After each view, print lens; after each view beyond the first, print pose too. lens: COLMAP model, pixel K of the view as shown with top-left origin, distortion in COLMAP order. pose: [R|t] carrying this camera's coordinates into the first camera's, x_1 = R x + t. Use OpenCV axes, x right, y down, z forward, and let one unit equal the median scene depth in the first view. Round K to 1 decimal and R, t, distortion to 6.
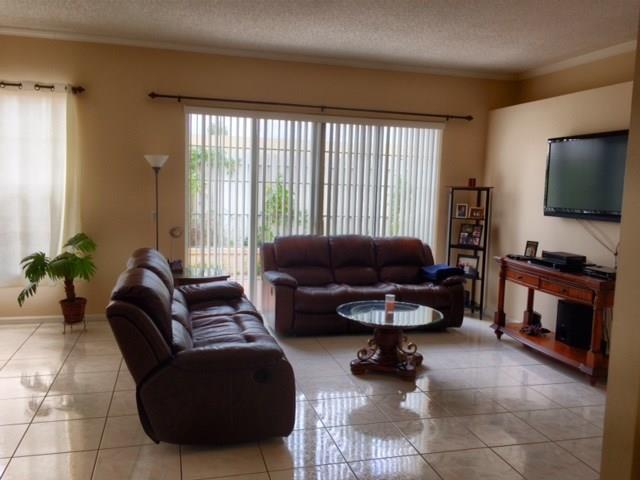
lens RADIAL K [[562.0, 0, 320.0], [0, 562.0, 240.0], [0, 0, 1]] dist [0.083244, -0.001161]
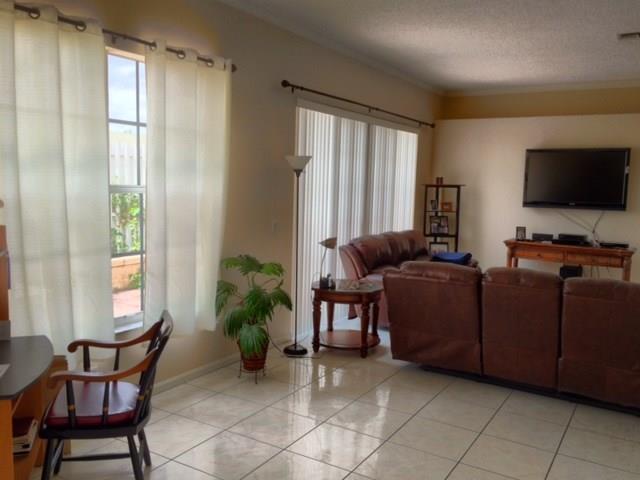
lens RADIAL K [[562.0, 0, 320.0], [0, 562.0, 240.0], [0, 0, 1]] dist [0.083244, -0.001161]
pose [[0.723461, -0.083629, 0.685282, -0.771556], [0.064009, 0.996485, 0.054033, -0.060631], [-0.687392, 0.004773, 0.726271, 0.329302]]
